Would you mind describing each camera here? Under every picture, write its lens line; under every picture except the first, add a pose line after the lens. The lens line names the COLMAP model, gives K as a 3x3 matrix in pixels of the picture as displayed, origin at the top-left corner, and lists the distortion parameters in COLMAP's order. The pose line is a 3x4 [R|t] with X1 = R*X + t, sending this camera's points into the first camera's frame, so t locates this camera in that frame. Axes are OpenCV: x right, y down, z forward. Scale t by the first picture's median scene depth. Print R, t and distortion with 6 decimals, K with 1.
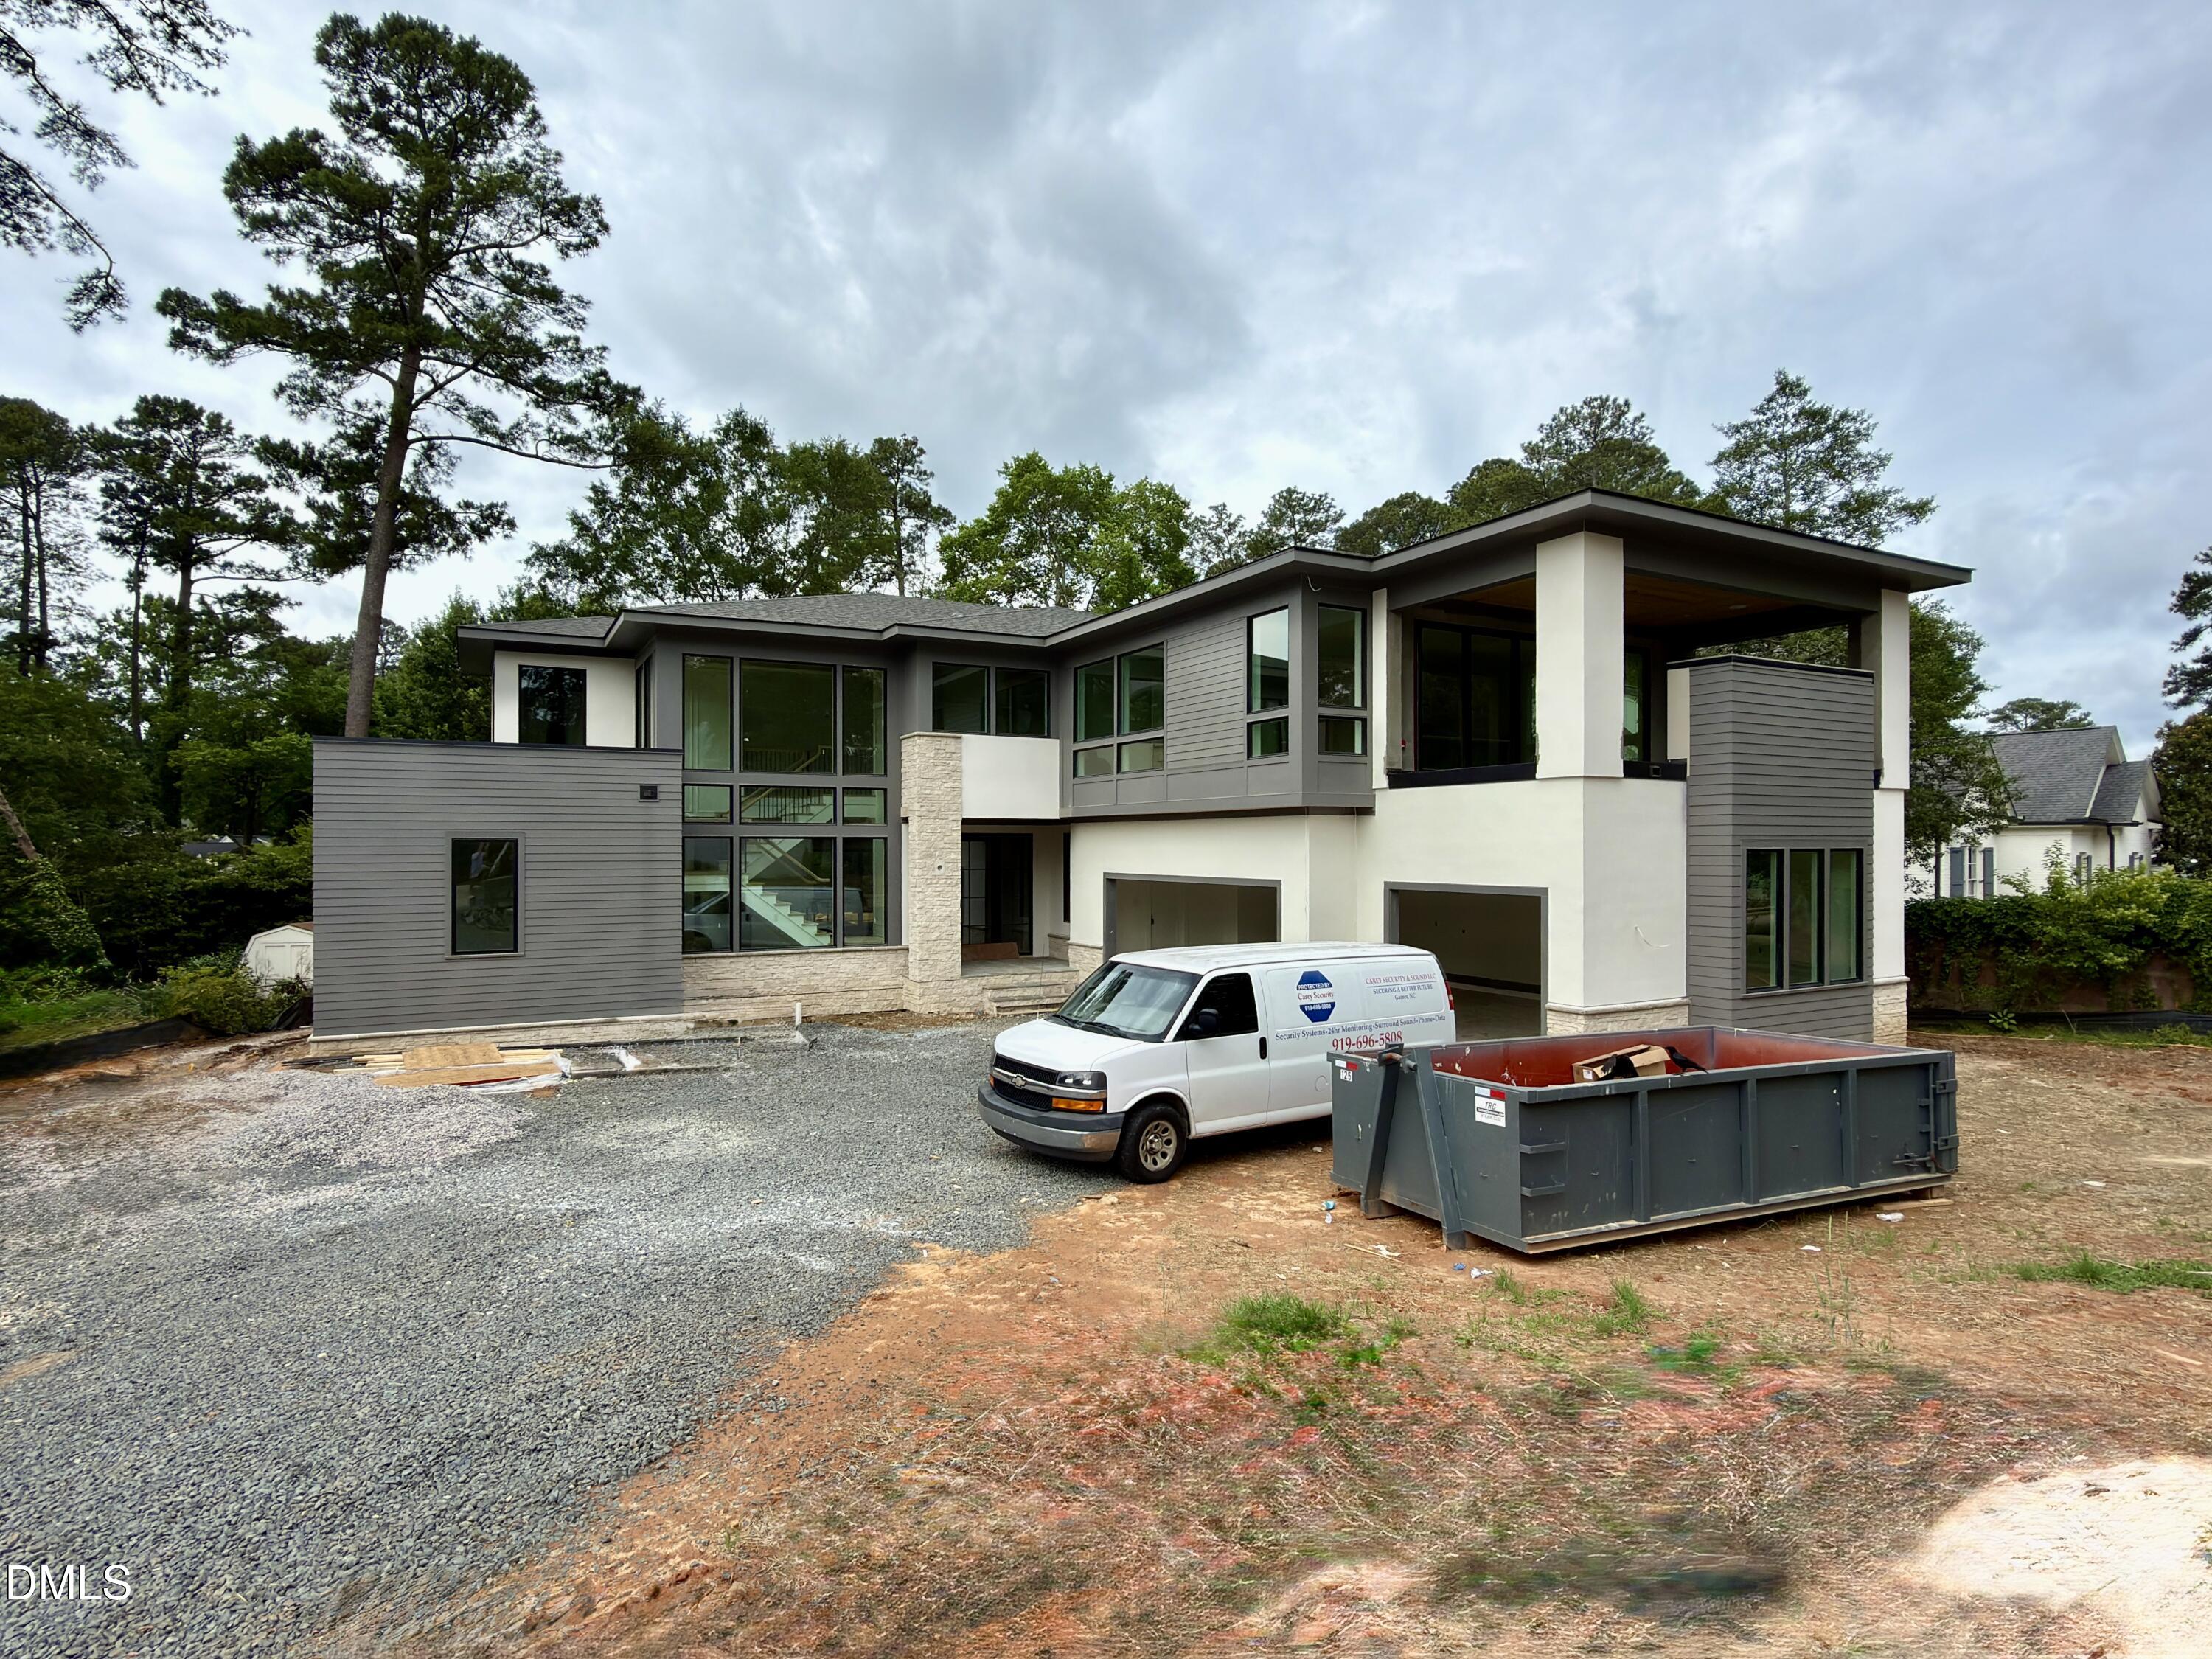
lens RADIAL K [[1184.4, 0, 1106.0], [0, 1184.4, 829.5], [0, 0, 1]] dist [-0.004355, -0.000039]
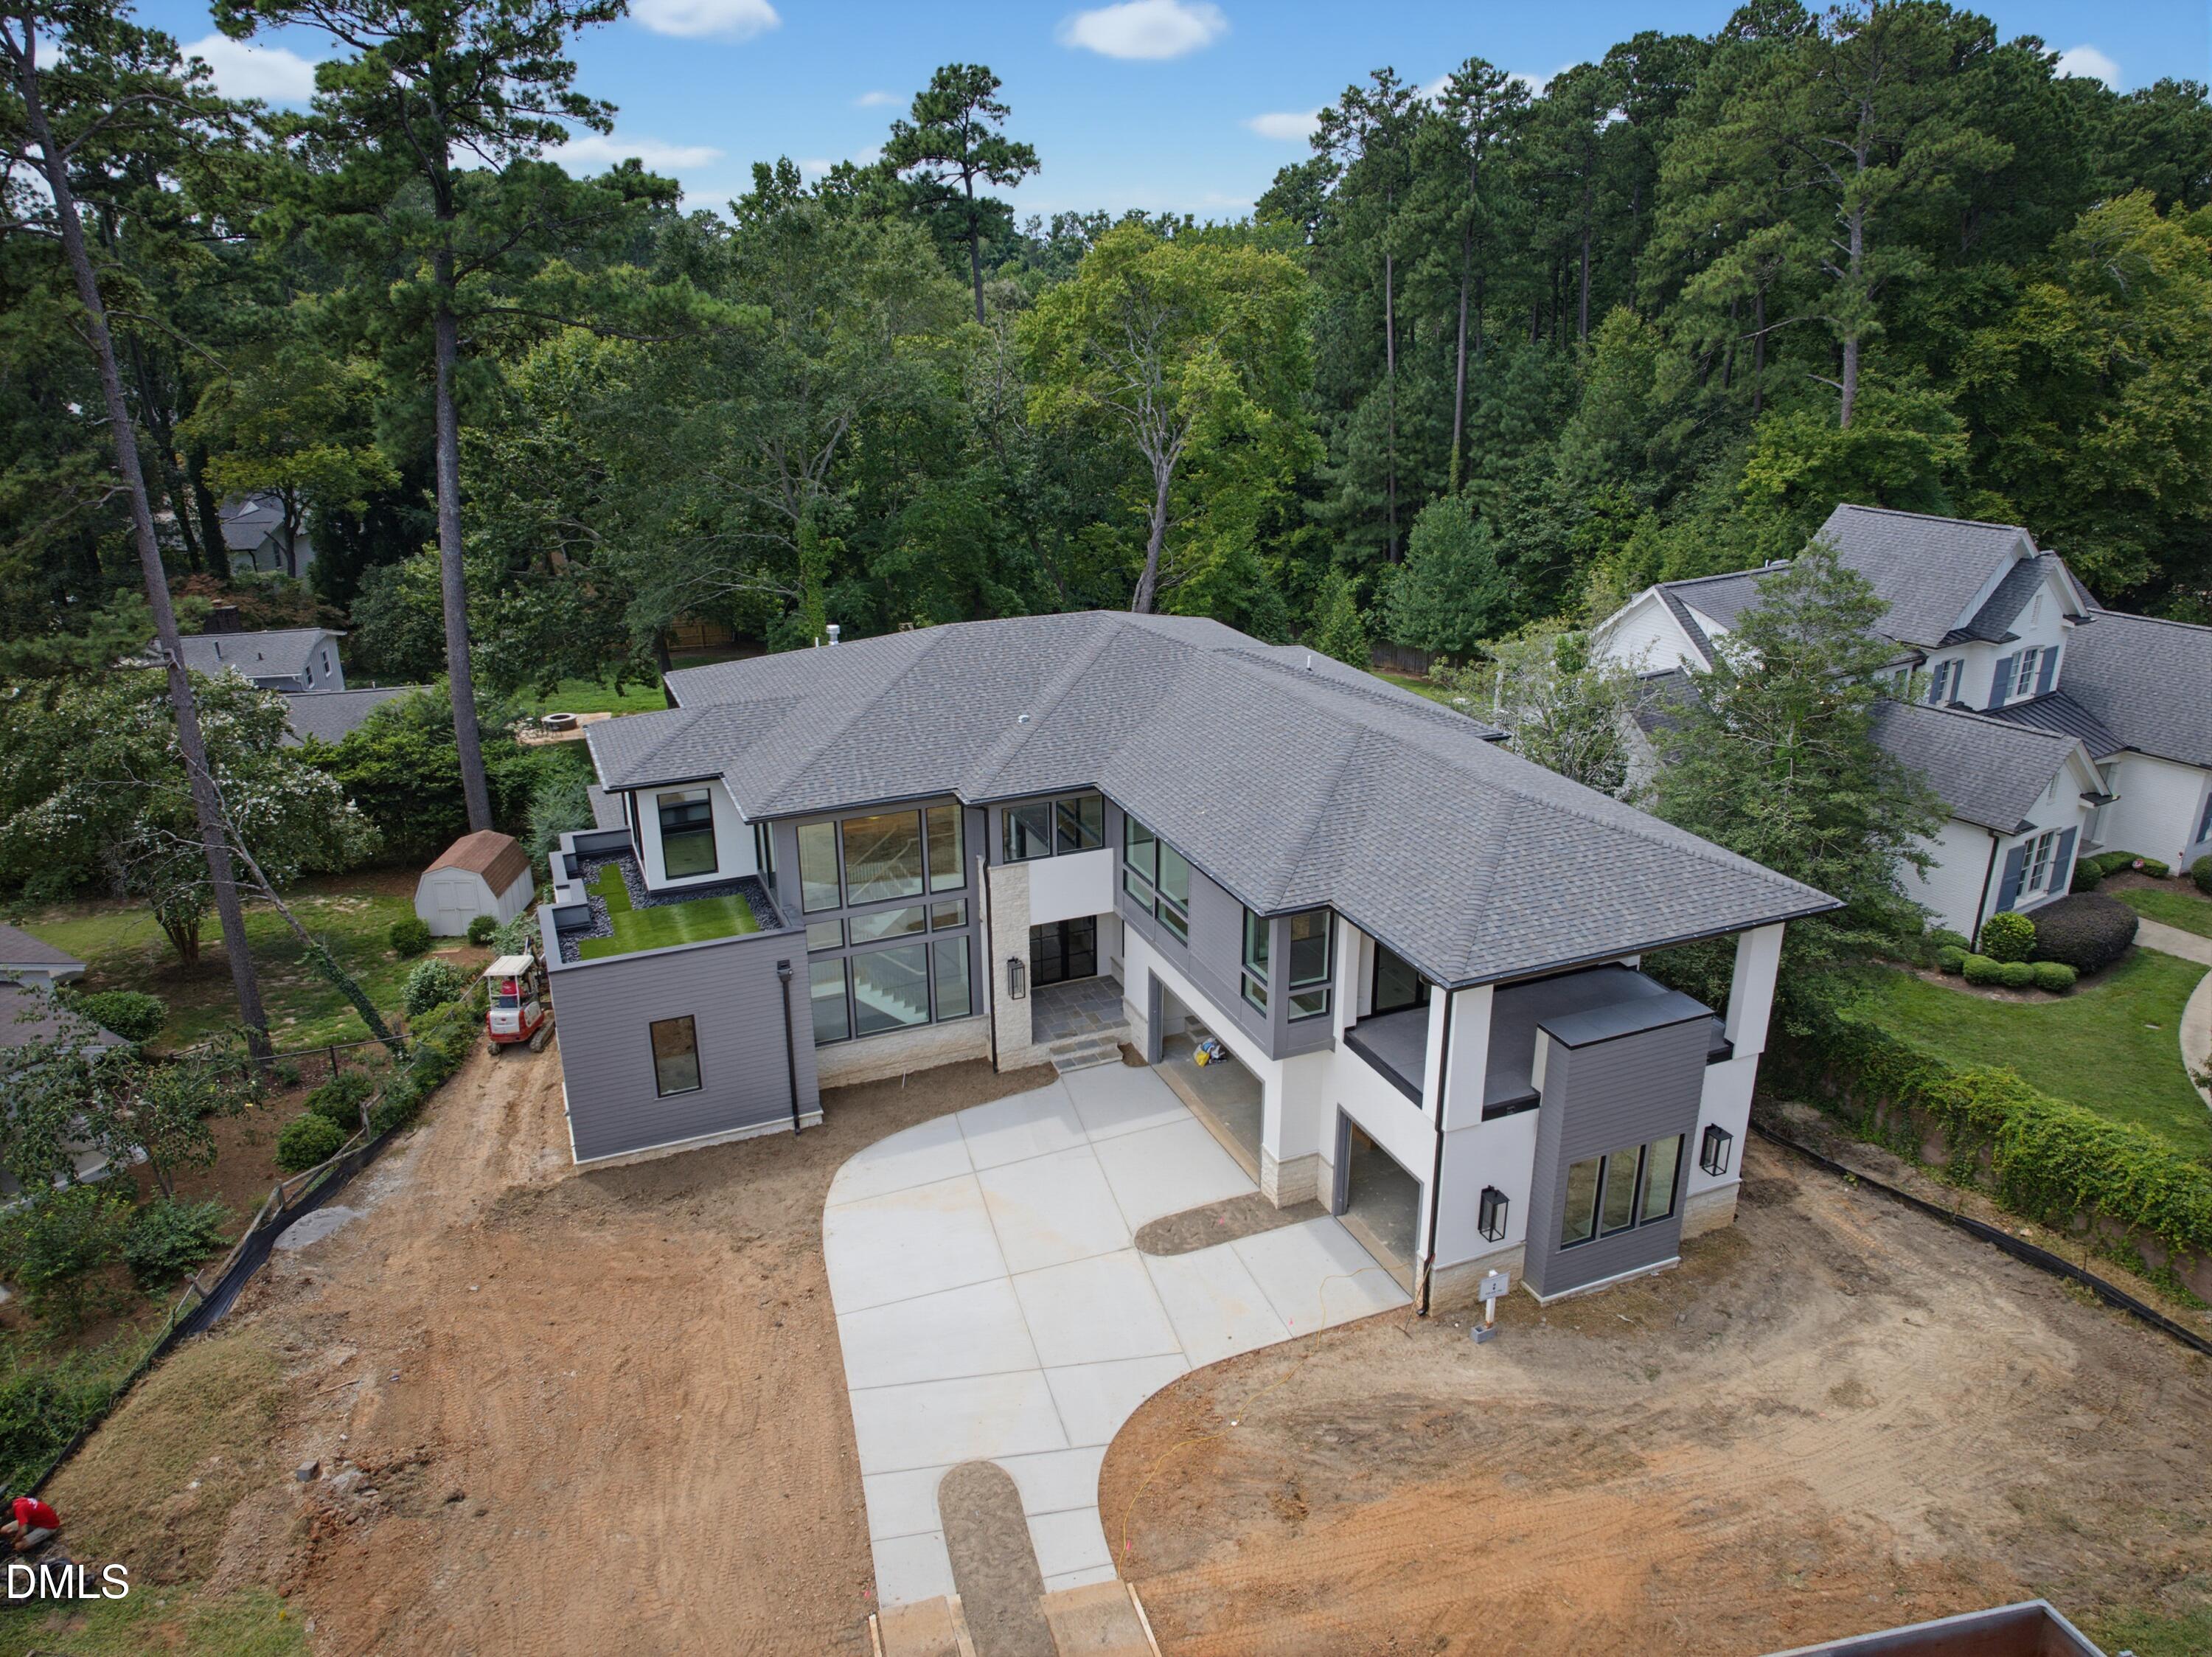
lens RADIAL K [[1519.0, 0, 1106.0], [0, 1519.0, 828.5], [0, 0, 1]] dist [-0.000900, -0.001247]
pose [[0.994894, 0.032096, -0.095686, 0.056598], [0.004691, 0.932354, 0.361517, -0.378779], [0.100816, -0.360120, 0.927442, -0.218018]]
